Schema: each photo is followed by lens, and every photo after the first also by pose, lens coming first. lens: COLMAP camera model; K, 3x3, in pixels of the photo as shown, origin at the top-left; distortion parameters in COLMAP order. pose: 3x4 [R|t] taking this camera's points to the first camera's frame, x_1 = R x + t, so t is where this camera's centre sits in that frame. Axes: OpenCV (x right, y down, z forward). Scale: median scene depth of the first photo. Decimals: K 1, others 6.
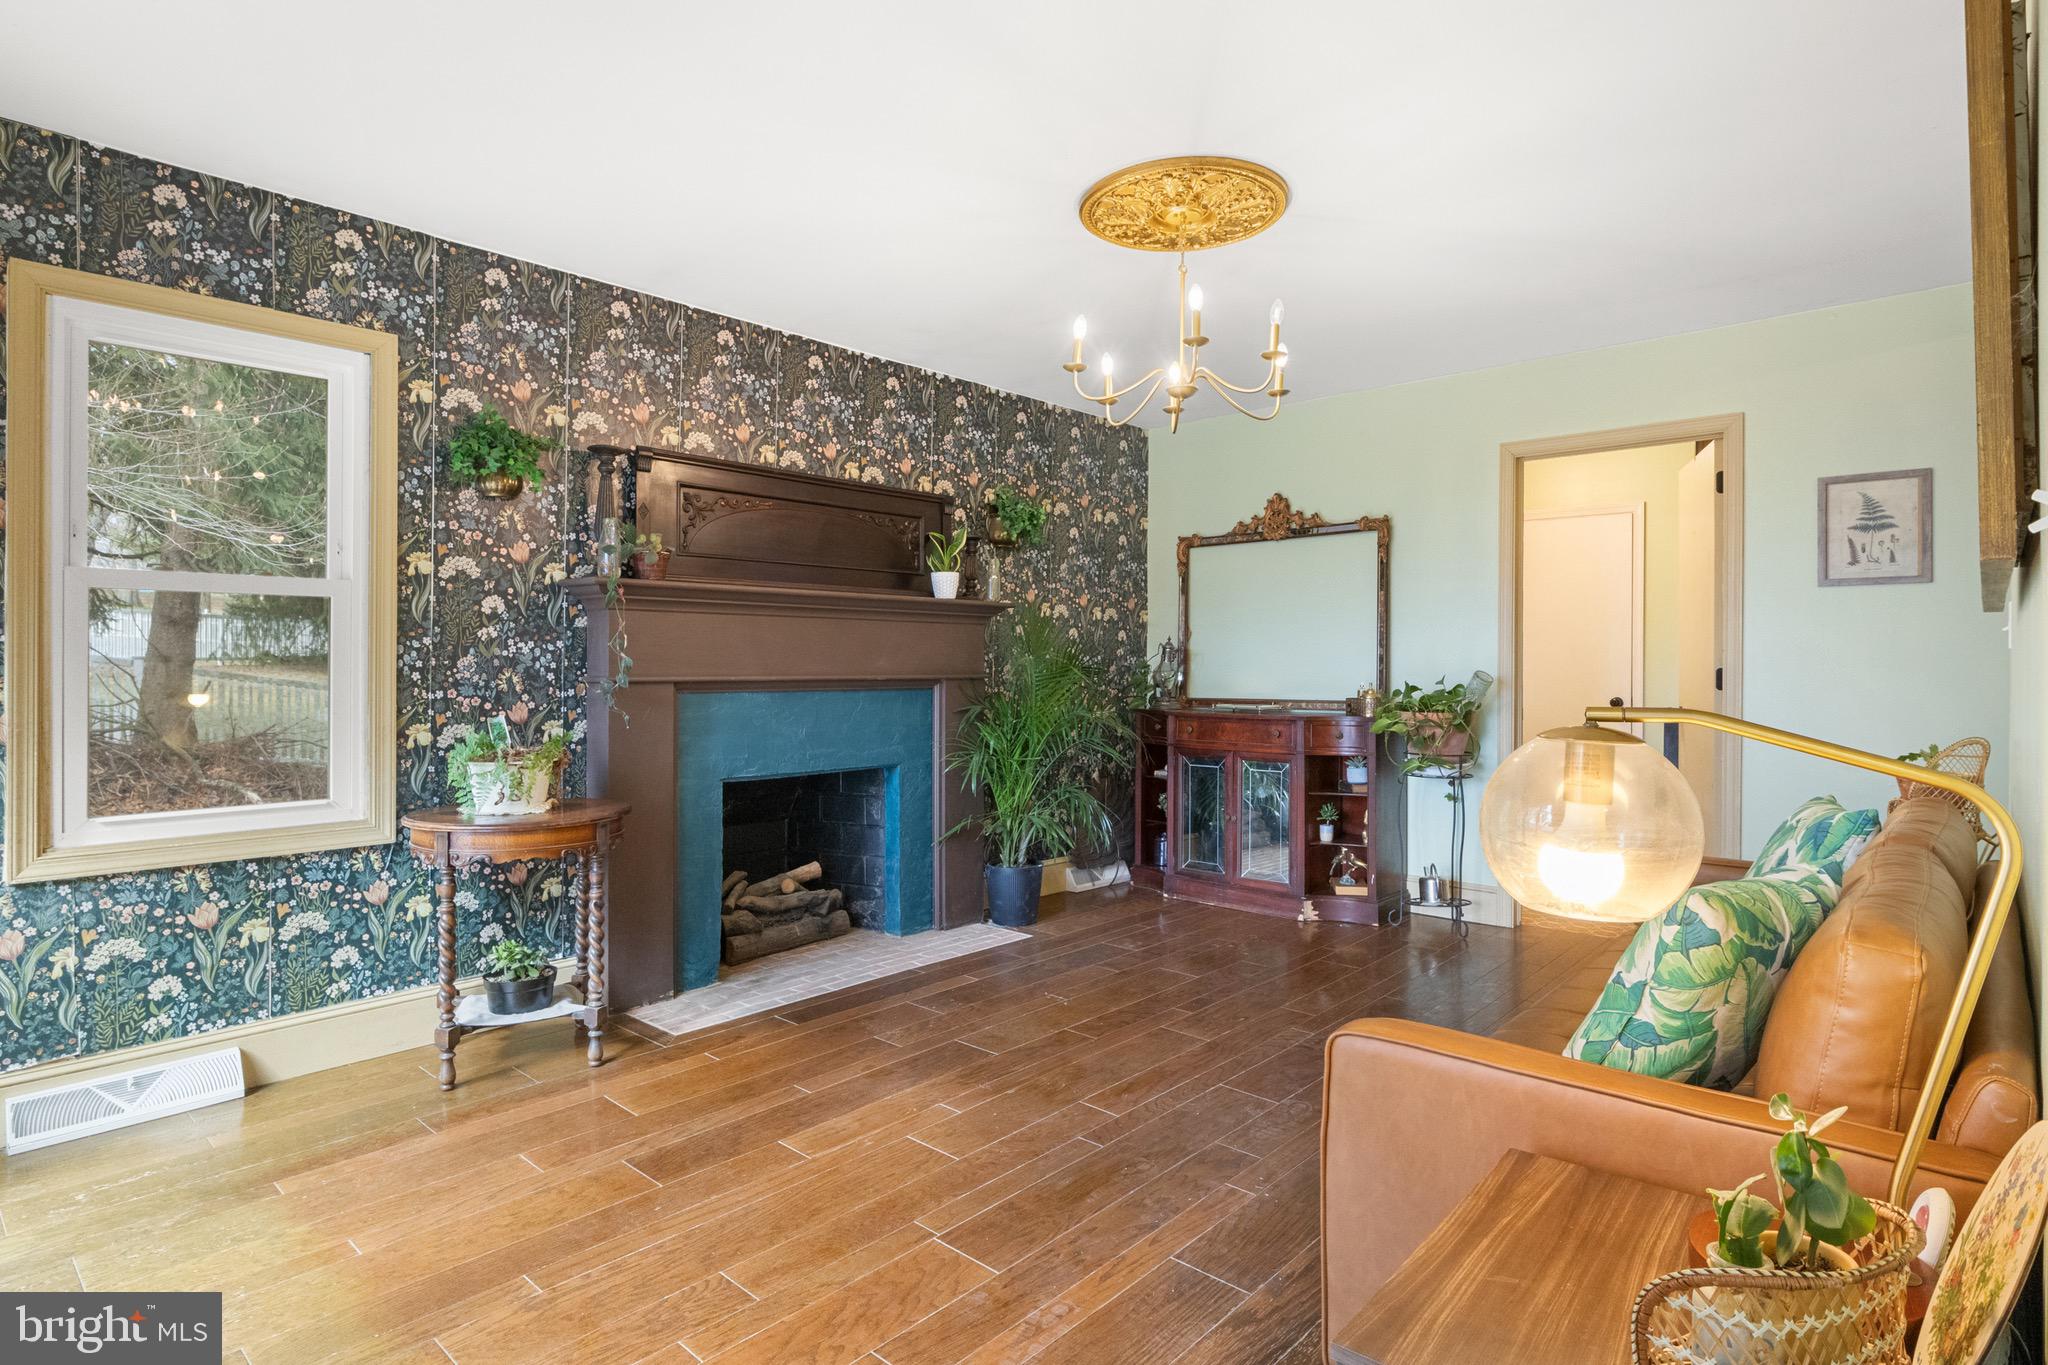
lens RADIAL K [[1073.0, 0, 995.1], [0, 1073.0, 659.7], [0, 0, 1]] dist [-0.008915, 0.001246]
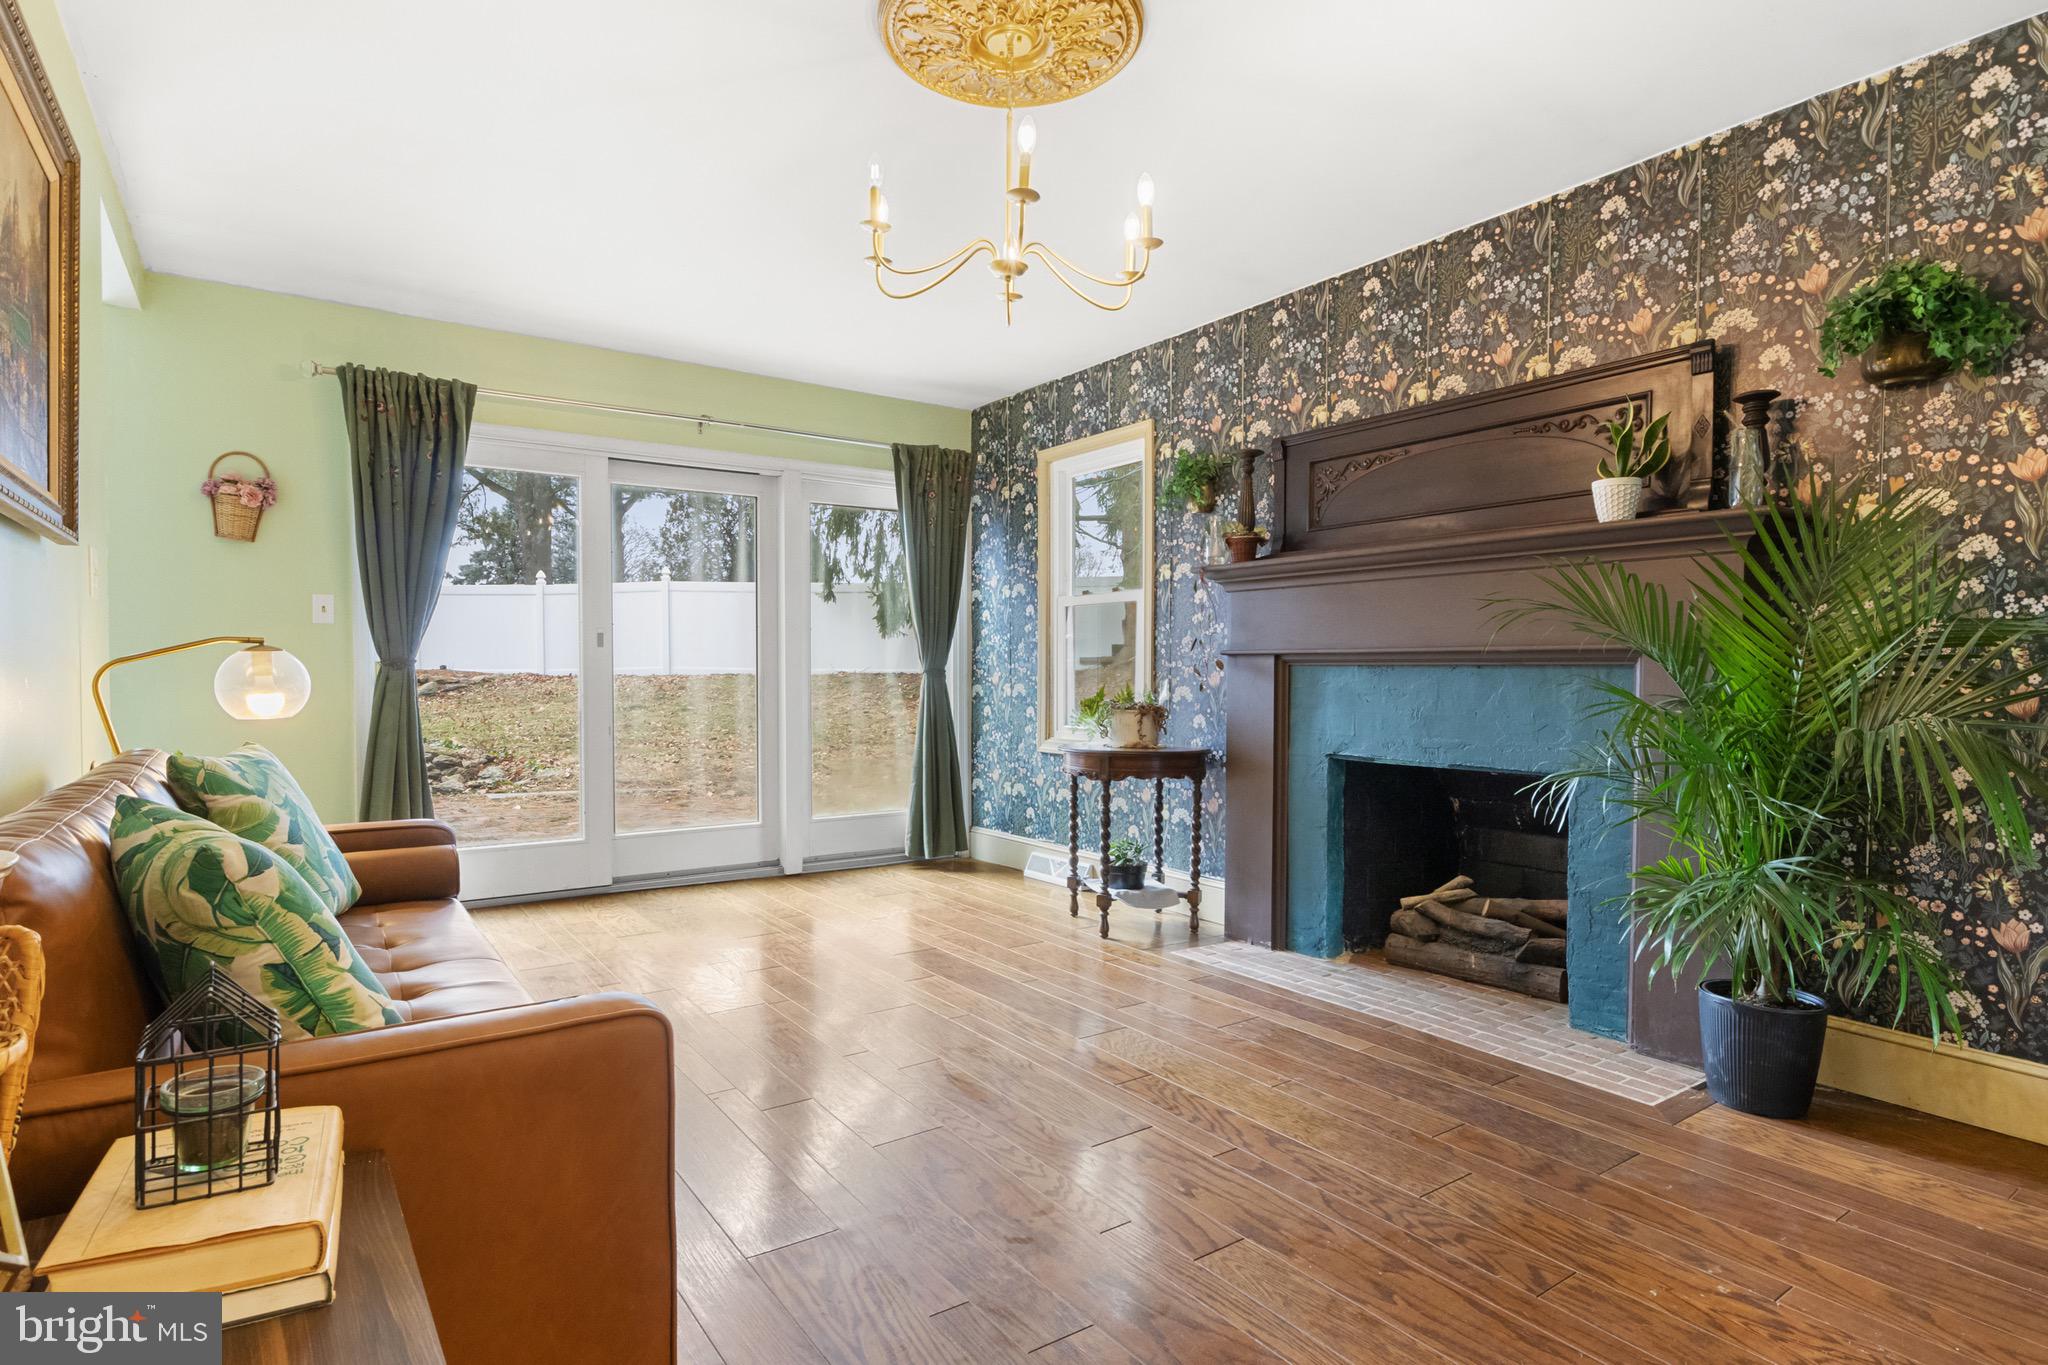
lens RADIAL K [[1073.0, 0, 1019.9], [0, 1073.0, 691.6], [0, 0, 1]] dist [-0.008915, 0.001246]
pose [[-0.211664, 0.020027, -0.977137, 0.706203], [0.004023, 0.999799, 0.019620, 0.031448], [0.977334, 0.000222, -0.211702, 0.867601]]
